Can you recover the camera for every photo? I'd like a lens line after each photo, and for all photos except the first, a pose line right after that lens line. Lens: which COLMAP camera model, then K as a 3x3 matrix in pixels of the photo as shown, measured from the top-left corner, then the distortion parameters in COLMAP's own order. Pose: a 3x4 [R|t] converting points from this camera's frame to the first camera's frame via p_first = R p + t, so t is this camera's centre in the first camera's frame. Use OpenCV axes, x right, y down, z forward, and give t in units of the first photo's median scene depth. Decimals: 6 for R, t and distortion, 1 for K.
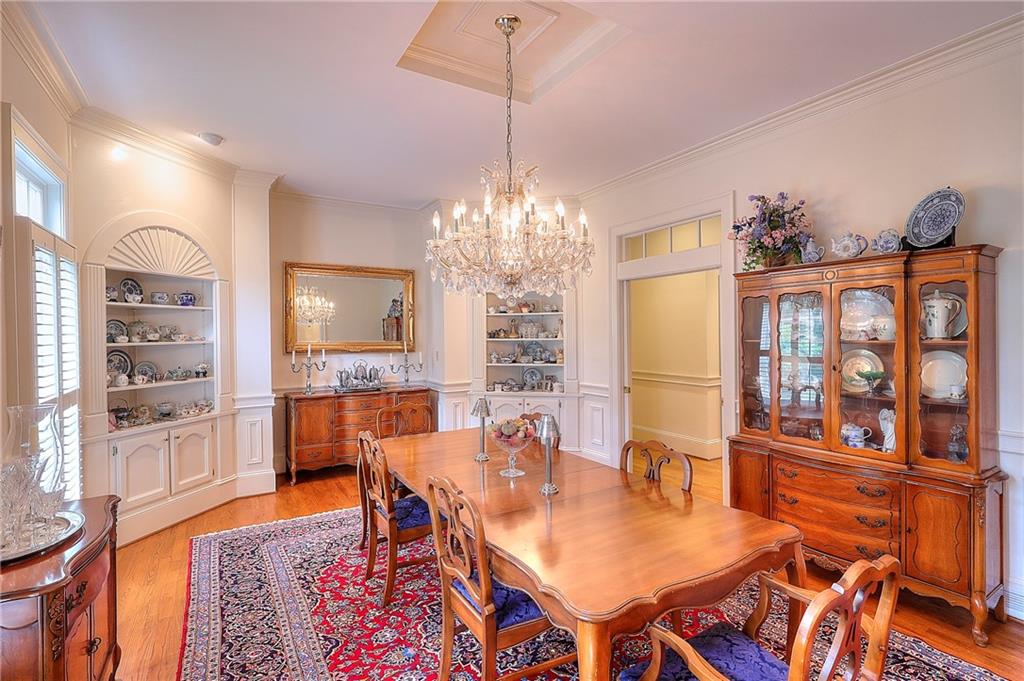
lens RADIAL K [[479.8, 0, 519.7], [0, 479.8, 337.6], [0, 0, 1]] dist [-0.005785, 0.000703]
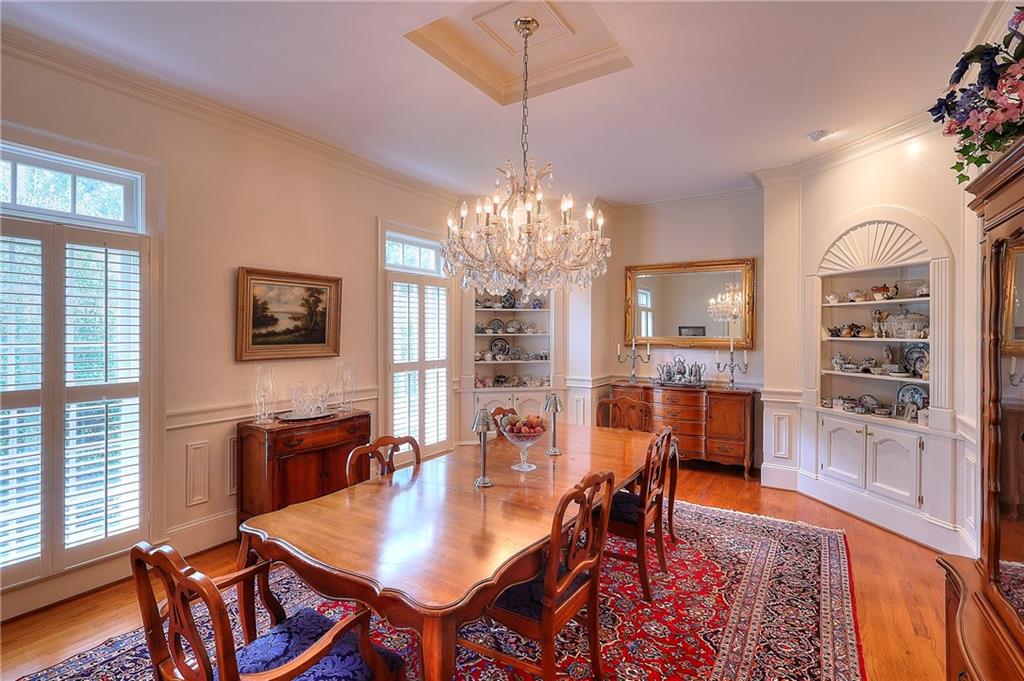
lens RADIAL K [[479.8, 0, 518.6], [0, 479.8, 332.1], [0, 0, 1]] dist [-0.005785, 0.000703]
pose [[0.433441, 0.012176, -0.901100, 0.429338], [-0.014347, 0.999875, 0.006609, -0.003917], [0.901068, 0.010063, 0.433561, 0.260833]]
